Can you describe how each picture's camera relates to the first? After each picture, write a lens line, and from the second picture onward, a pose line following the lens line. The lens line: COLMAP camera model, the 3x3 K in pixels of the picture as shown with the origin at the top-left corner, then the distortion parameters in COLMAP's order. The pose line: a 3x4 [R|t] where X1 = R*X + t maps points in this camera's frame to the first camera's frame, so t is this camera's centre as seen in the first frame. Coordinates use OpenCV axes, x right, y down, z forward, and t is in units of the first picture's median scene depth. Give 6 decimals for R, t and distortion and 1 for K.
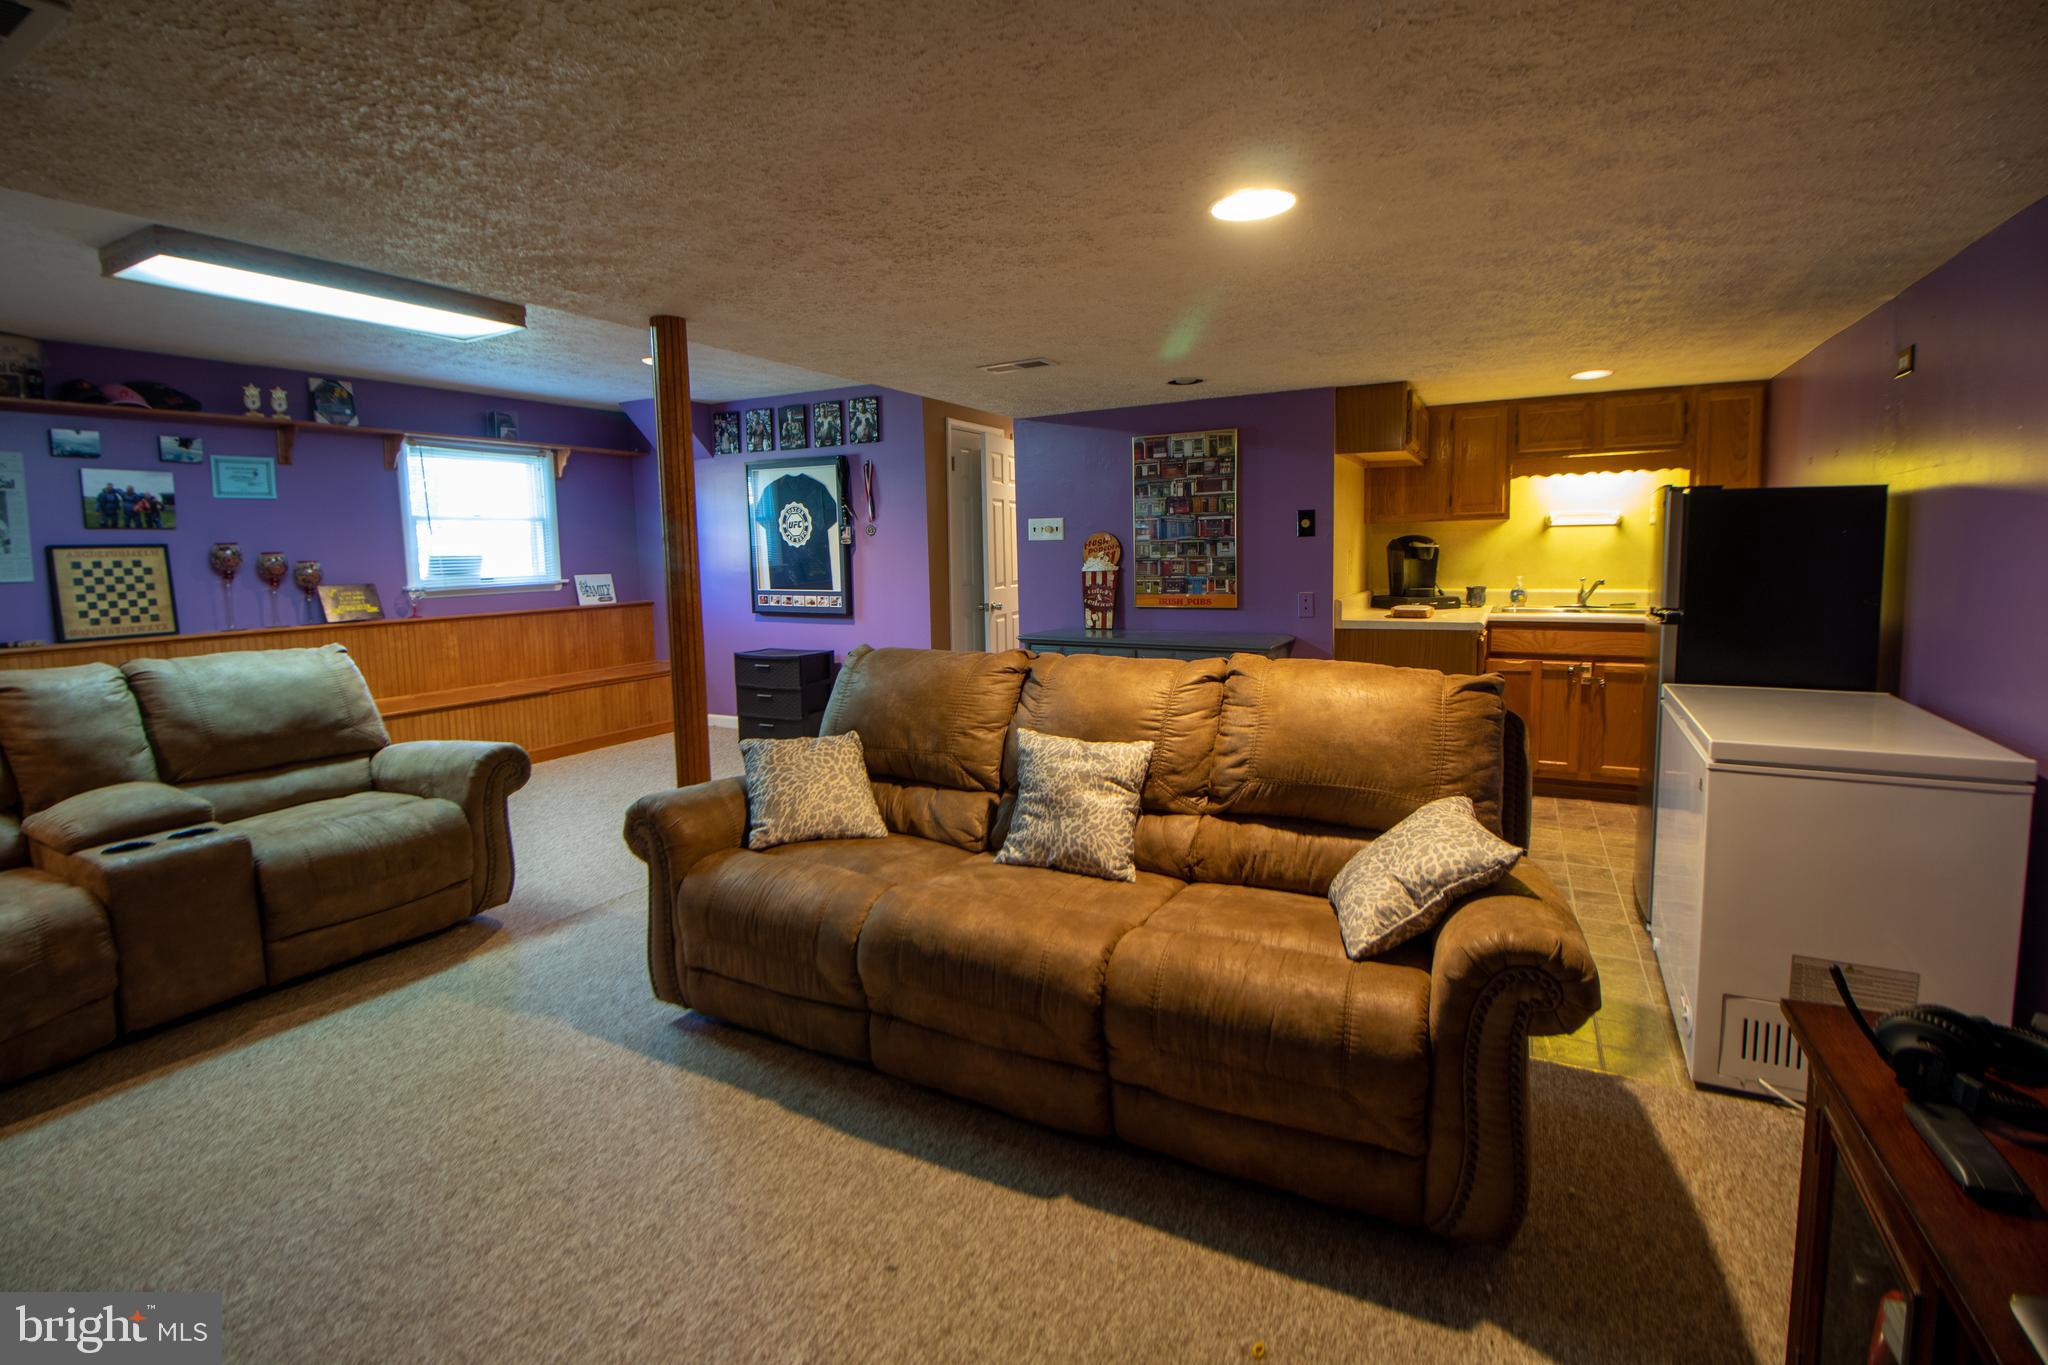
lens RADIAL K [[943.0, 0, 1015.7], [0, 943.0, 634.4], [0, 0, 1]] dist [-0.002024, -0.012112]
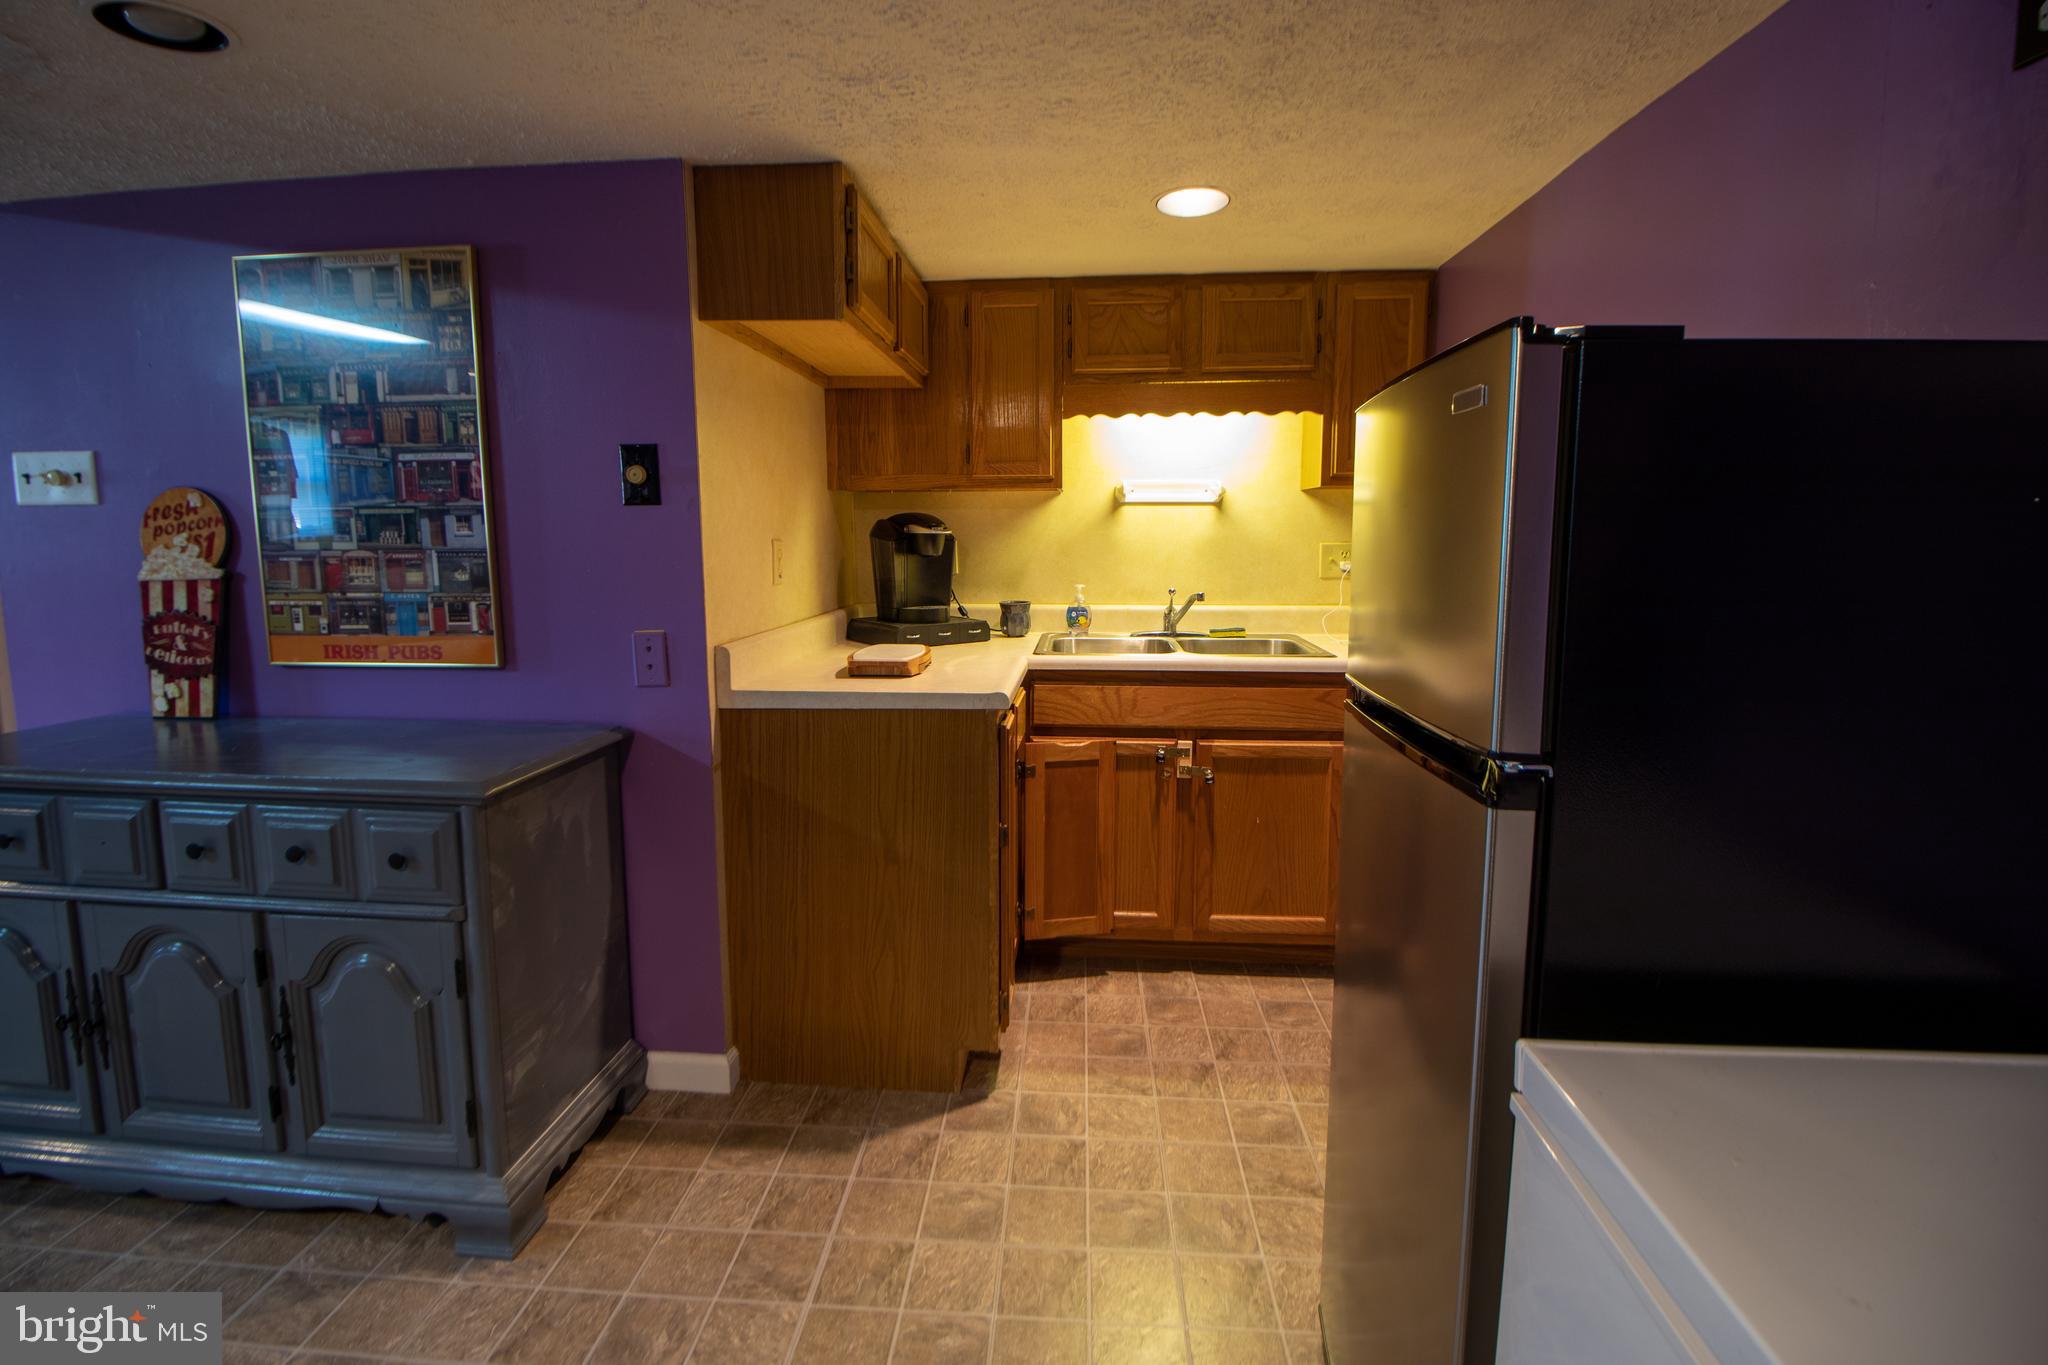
lens RADIAL K [[943.0, 0, 1015.7], [0, 943.0, 634.4], [0, 0, 1]] dist [-0.002024, -0.012112]
pose [[0.916612, -0.026134, 0.398923, 0.280961], [0.020067, 0.999611, 0.019377, -0.046707], [-0.399275, -0.009756, 0.916779, 0.507256]]
